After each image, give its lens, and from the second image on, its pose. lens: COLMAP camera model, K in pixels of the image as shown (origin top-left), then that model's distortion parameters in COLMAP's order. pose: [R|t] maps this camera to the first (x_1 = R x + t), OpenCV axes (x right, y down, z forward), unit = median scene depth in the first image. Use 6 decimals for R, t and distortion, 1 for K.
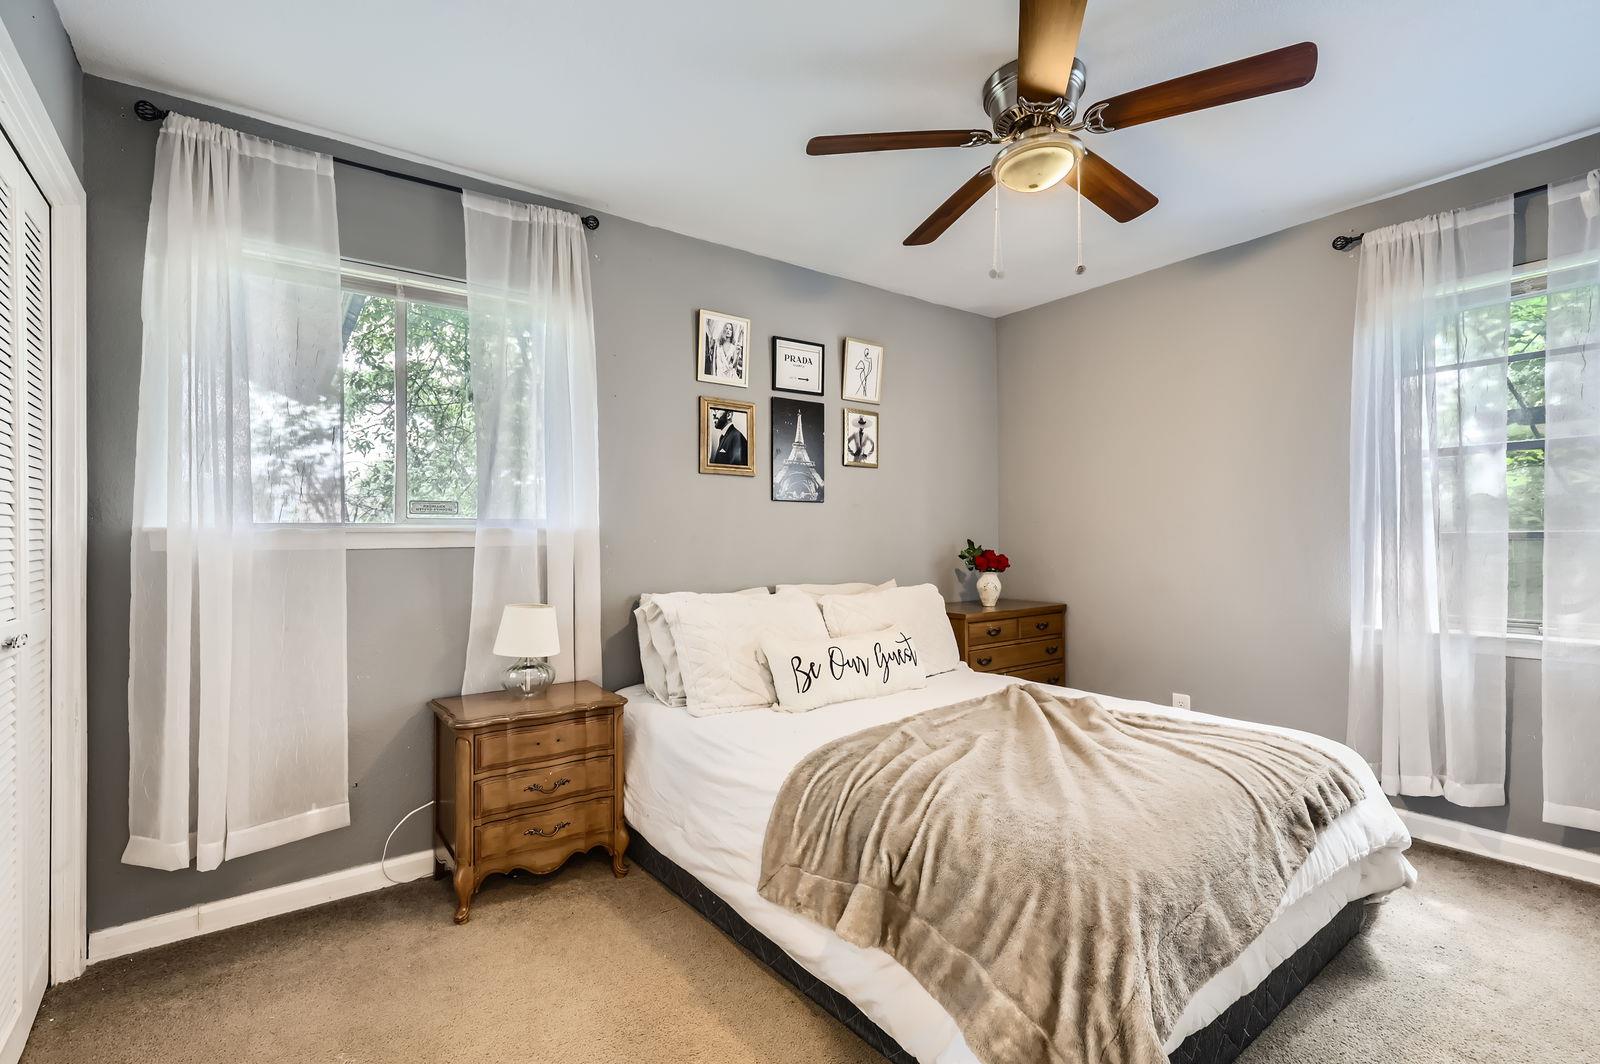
lens RADIAL K [[722.8, 0, 798.1], [0, 722.8, 530.6], [0, 0, 1]] dist [0.004976, -0.002148]
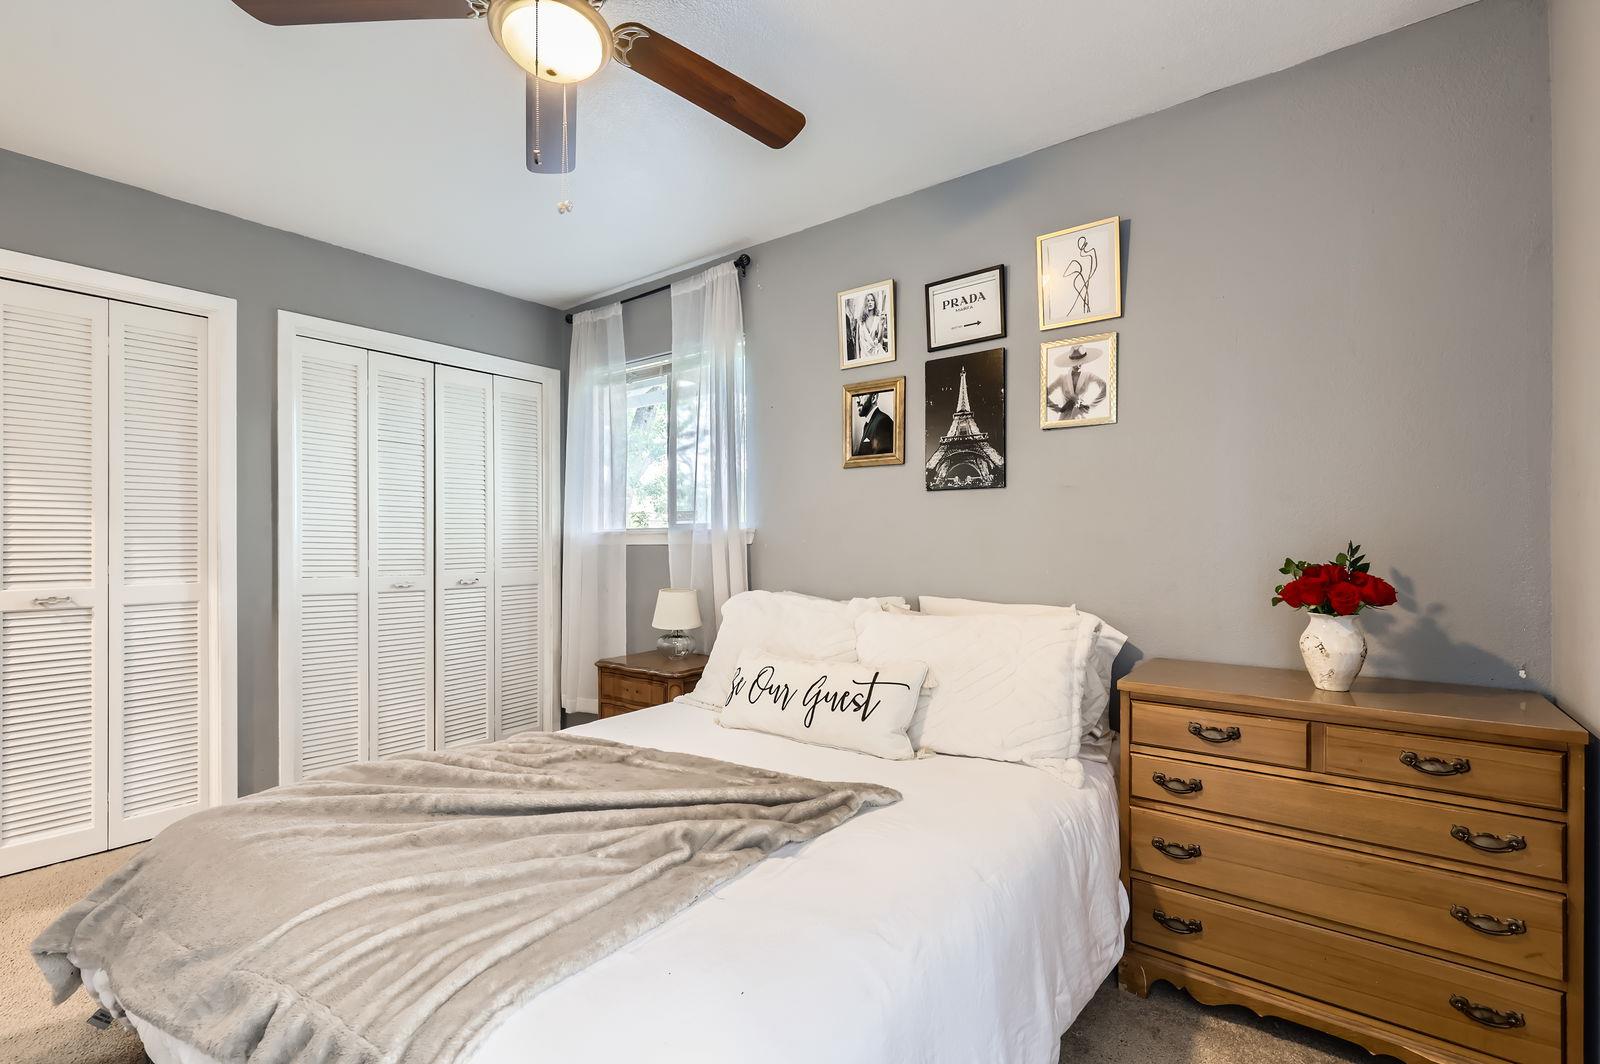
lens RADIAL K [[722.8, 0, 801.1], [0, 722.8, 540.4], [0, 0, 1]] dist [0.004976, -0.002148]
pose [[0.270099, 0.001379, -0.962832, 0.722534], [0.007204, 0.999968, 0.003453, 0.009585], [0.962806, -0.007868, 0.270080, 0.671459]]
